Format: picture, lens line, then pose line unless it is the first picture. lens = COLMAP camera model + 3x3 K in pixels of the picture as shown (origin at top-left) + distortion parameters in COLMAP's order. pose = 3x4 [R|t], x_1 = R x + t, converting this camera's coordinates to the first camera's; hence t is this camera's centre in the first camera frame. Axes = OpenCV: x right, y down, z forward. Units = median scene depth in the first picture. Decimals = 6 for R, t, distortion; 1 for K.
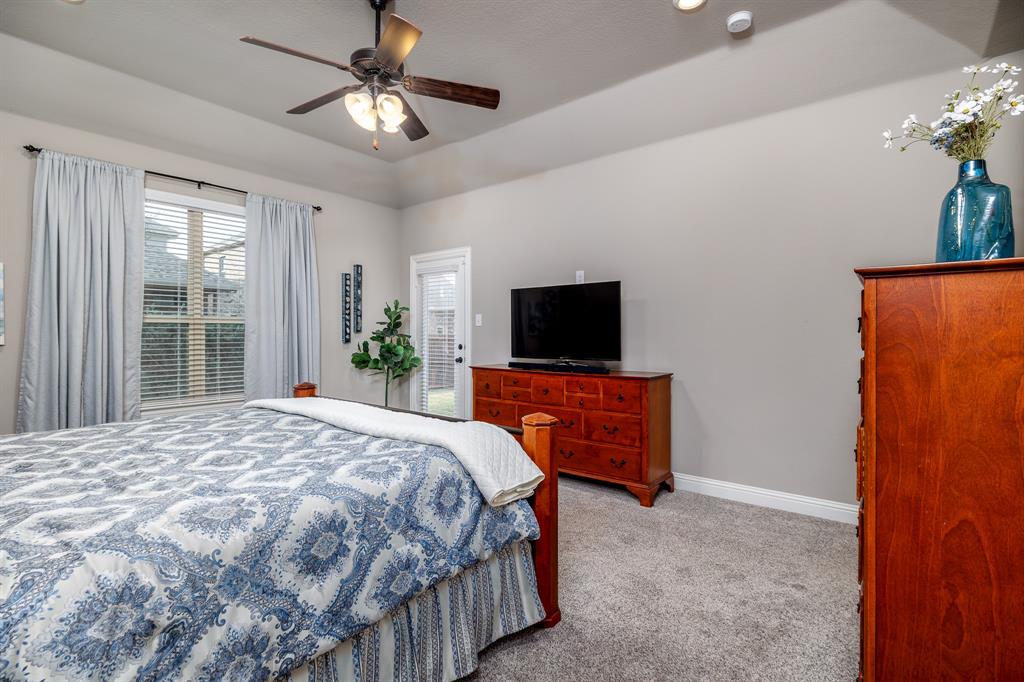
lens RADIAL K [[481.0, 0, 505.7], [0, 481.0, 333.1], [0, 0, 1]] dist [-0.002404, -0.000307]
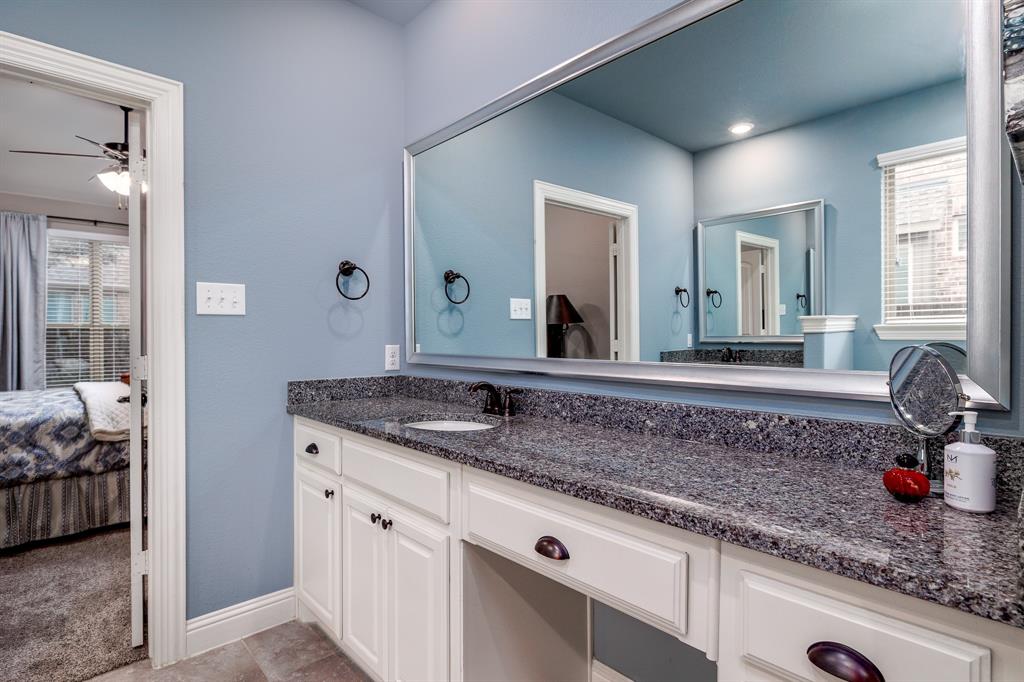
lens RADIAL K [[516.7, 0, 509.4], [0, 516.7, 337.3], [0, 0, 1]] dist [-0.002056, 0.000050]
pose [[0.990678, -0.000910, -0.136223, 1.910868], [0.000861, 1.000000, -0.000418, 0.010764], [0.136223, 0.000297, 0.990678, -0.672442]]
